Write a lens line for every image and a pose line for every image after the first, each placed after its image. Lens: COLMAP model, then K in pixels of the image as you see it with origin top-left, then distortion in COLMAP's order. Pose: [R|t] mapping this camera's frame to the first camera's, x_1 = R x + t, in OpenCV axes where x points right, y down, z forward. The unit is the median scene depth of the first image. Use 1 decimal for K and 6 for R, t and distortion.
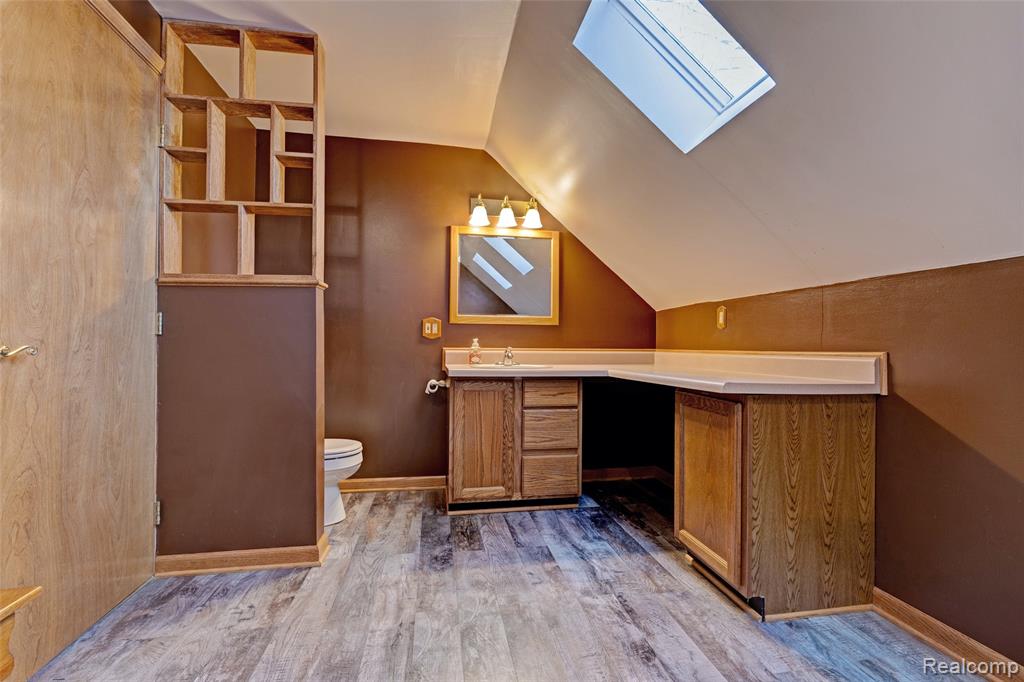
lens RADIAL K [[439.2, 0, 512.0], [0, 439.2, 341.0], [0, 0, 1]] dist [0.000215, 0.000177]
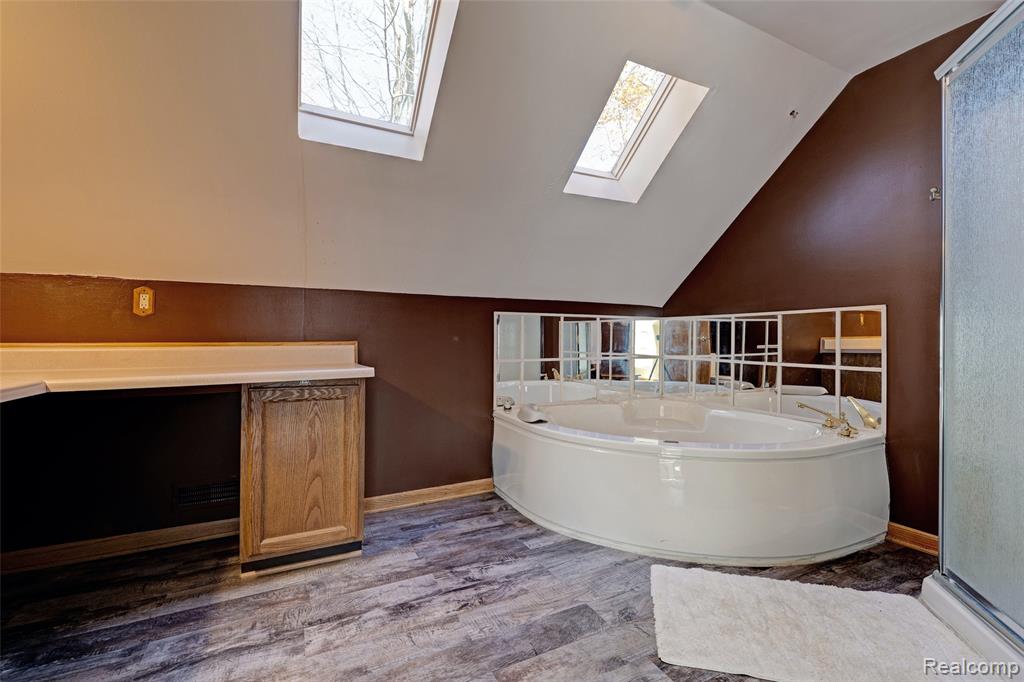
lens RADIAL K [[431.5, 0, 512.2], [0, 431.5, 338.4], [0, 0, 1]] dist [0.001285, 0.000564]
pose [[-0.285396, -0.003554, 0.958403, -0.659141], [-0.012764, 0.999919, -0.000093, 0.006756], [-0.958325, -0.012260, -0.285418, 0.824733]]
